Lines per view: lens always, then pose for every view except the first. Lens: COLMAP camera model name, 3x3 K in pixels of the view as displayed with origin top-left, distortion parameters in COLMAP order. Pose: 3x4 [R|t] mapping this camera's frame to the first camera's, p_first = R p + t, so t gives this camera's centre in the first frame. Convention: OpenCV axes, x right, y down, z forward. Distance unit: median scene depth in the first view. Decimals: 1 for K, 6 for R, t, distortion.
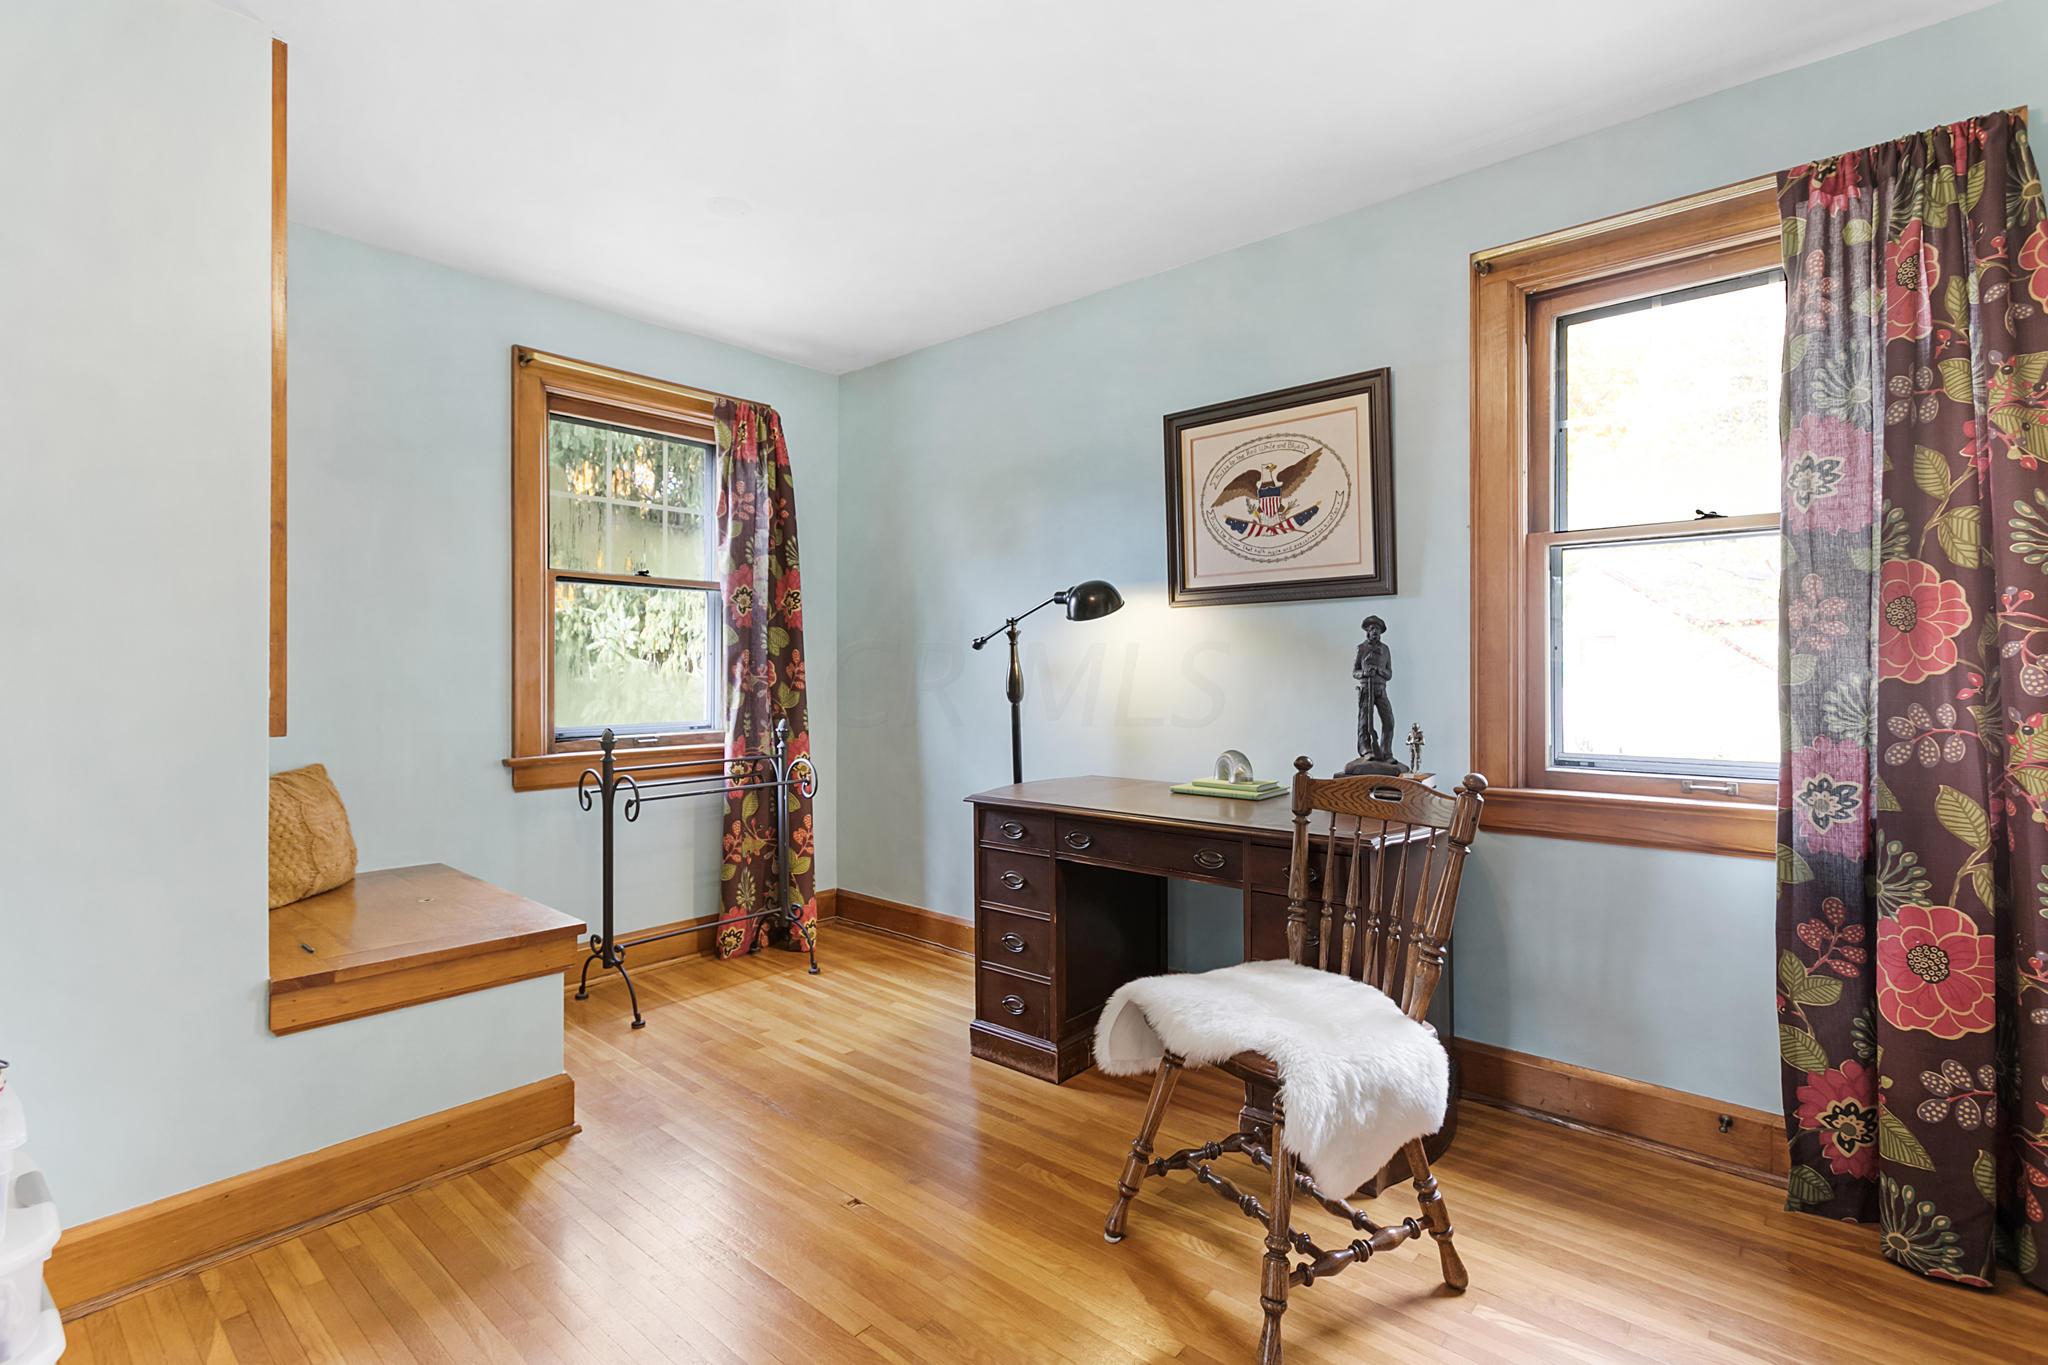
lens RADIAL K [[973.2, 0, 1022.8], [0, 973.2, 675.2], [0, 0, 1]] dist [0.001165, 0.000752]
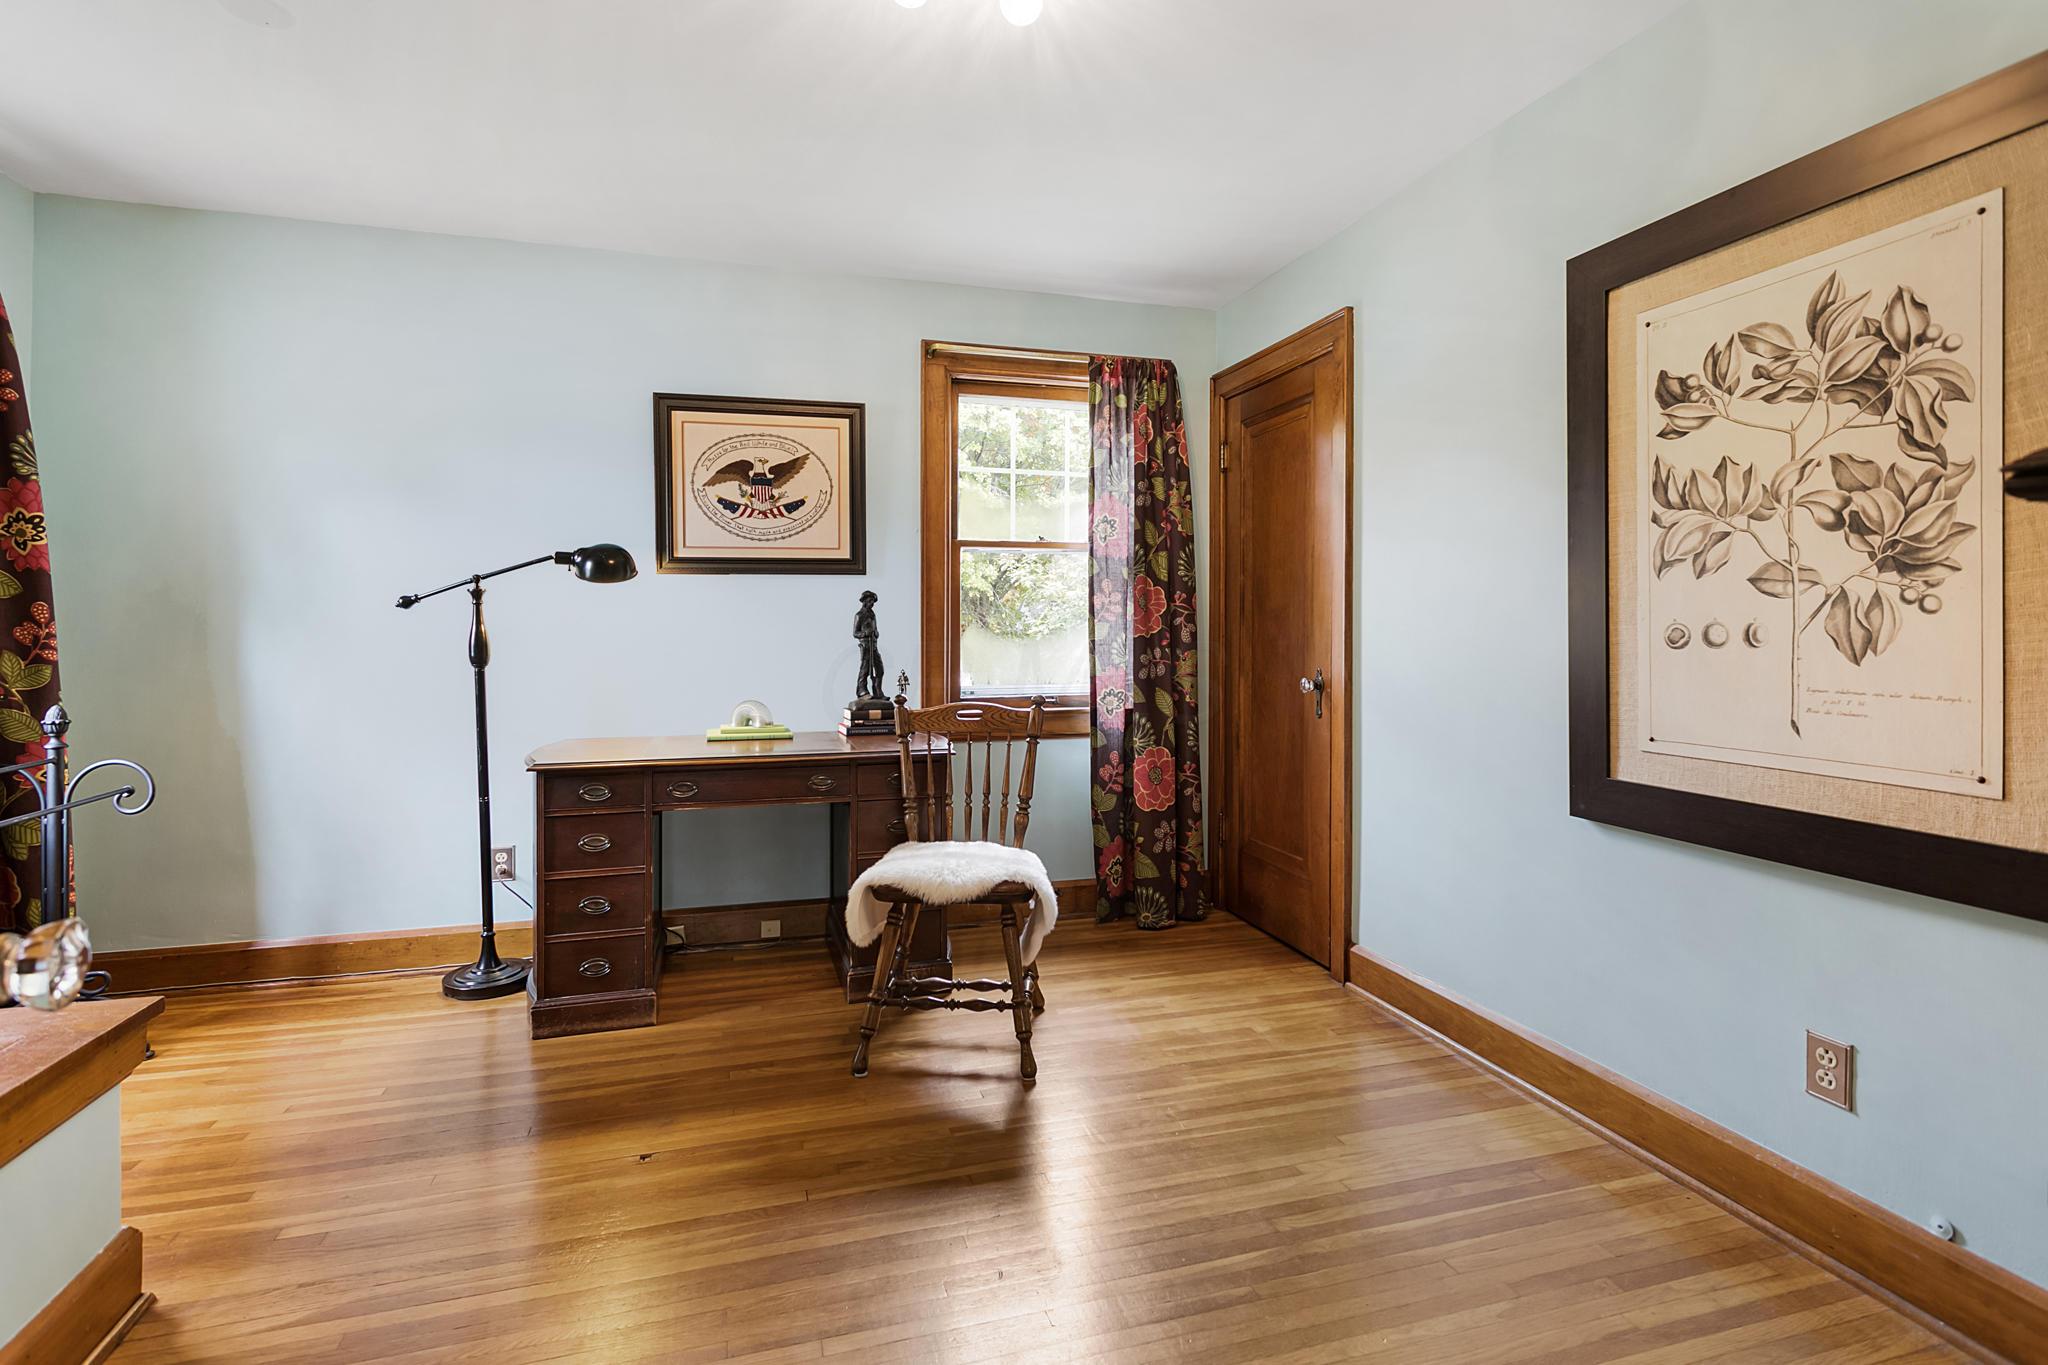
lens RADIAL K [[973.2, 0, 1023.2], [0, 973.2, 663.5], [0, 0, 1]] dist [0.001165, 0.000752]
pose [[0.535996, -0.026197, 0.843814, -0.623223], [0.007957, 0.999631, 0.025980, 0.005118], [-0.844183, -0.007211, 0.536007, 0.101308]]
